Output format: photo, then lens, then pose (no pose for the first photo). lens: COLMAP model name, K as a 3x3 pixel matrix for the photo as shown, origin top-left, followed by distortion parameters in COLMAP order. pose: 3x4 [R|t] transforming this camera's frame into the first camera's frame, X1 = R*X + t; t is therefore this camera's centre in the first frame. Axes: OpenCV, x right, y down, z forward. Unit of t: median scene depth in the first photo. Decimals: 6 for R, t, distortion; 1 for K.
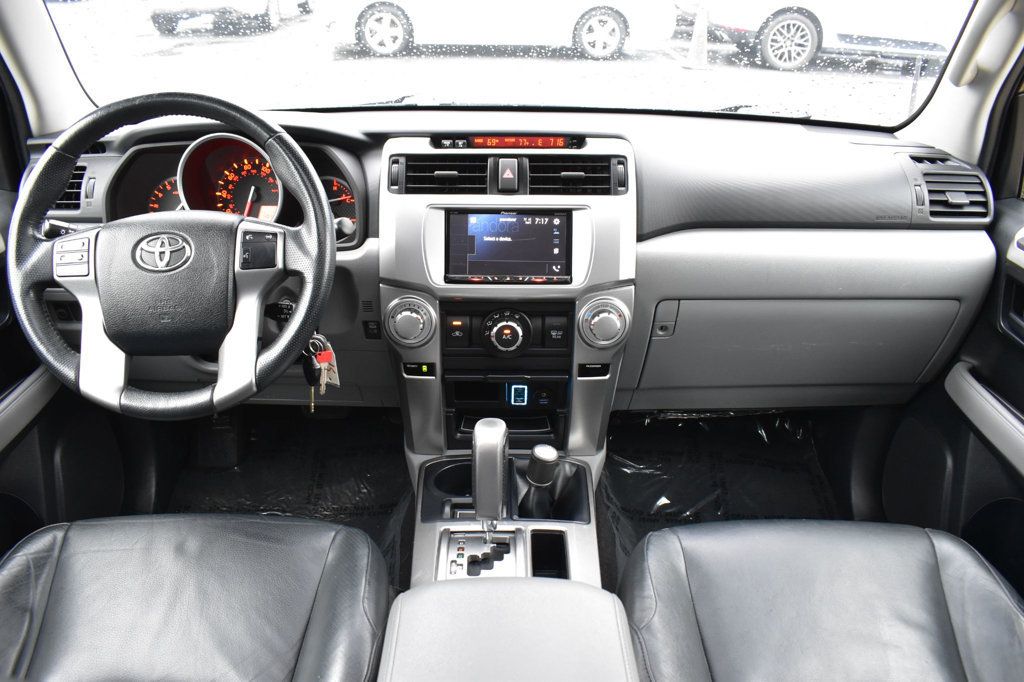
lens RADIAL K [[783.7, 0, 512.0], [0, 783.7, 341.0], [0, 0, 1]] dist [-0.106711, 0.040476]
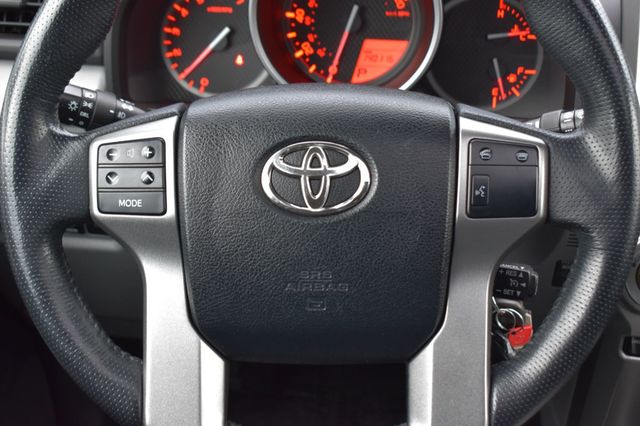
lens RADIAL K [[1056.7, 0, 320.0], [0, 1056.7, 213.0], [0, 0, 1]] dist [-0.012821, 0.028425]
pose [[0.996980, 0.043462, -0.064359, -0.334614], [-0.037894, 0.995632, 0.085332, -0.125456], [0.067787, -0.082635, 0.994272, 0.242962]]
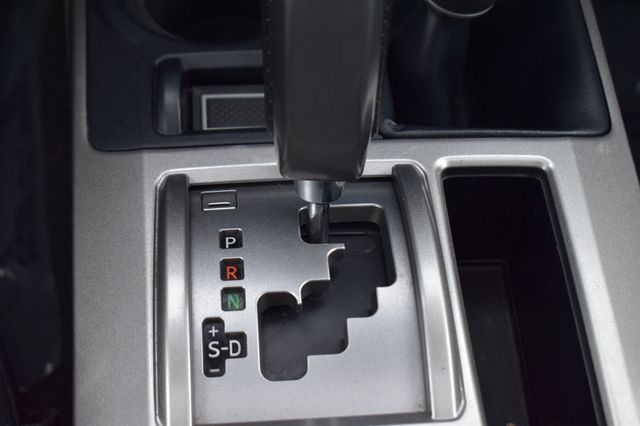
lens RADIAL K [[1160.6, 0, 320.0], [0, 1160.6, 213.0], [0, 0, 1]] dist [0.001770, -0.021139]
pose [[0.996906, -0.036310, 0.069712, -0.057673], [-0.003735, 0.864022, 0.503441, 0.018739], [-0.078513, -0.502144, 0.861213, 0.571800]]
